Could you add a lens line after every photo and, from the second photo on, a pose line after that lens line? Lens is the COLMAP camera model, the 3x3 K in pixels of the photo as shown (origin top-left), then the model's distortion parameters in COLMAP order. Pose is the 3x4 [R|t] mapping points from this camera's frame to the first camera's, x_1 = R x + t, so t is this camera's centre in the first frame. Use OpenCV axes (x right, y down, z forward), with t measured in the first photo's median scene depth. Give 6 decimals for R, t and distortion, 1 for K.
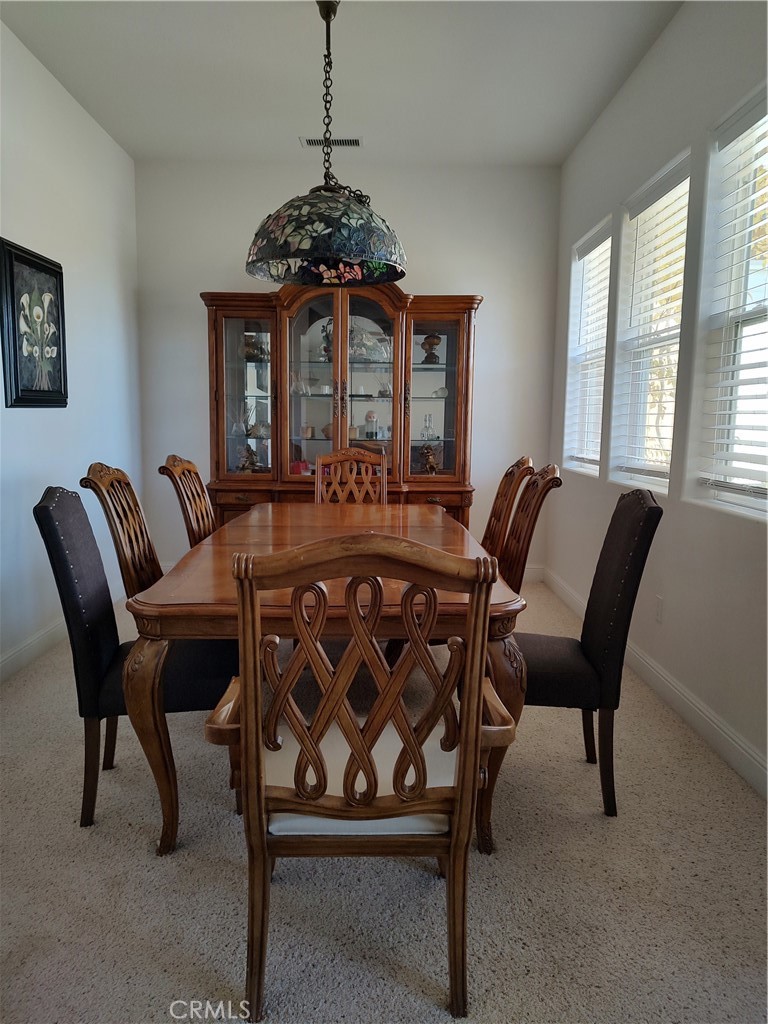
lens RADIAL K [[732.2, 0, 382.1], [0, 732.2, 514.7], [0, 0, 1]] dist [0.022349, -0.030795]
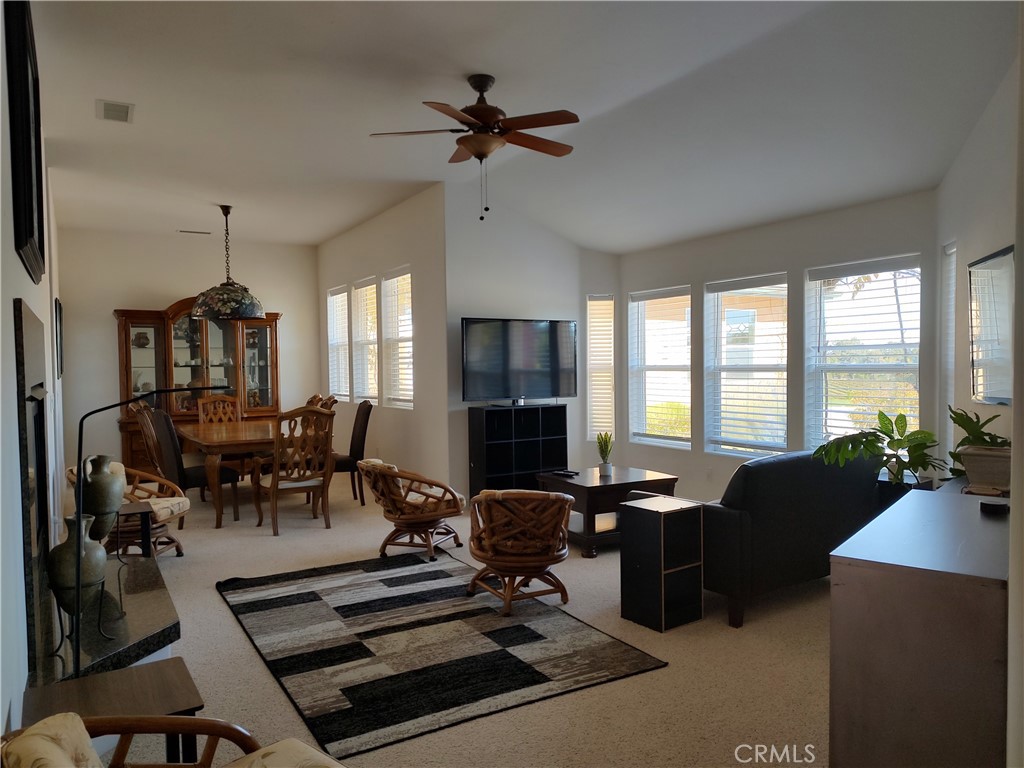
lens RADIAL K [[732.2, 0, 511.3], [0, 732.2, 386.0], [0, 0, 1]] dist [0.022349, -0.030795]
pose [[0.866817, -0.040329, 0.496993, -0.428851], [0.090015, 0.993004, -0.076419, 0.129612], [-0.490435, 0.110978, 0.864383, -1.307544]]
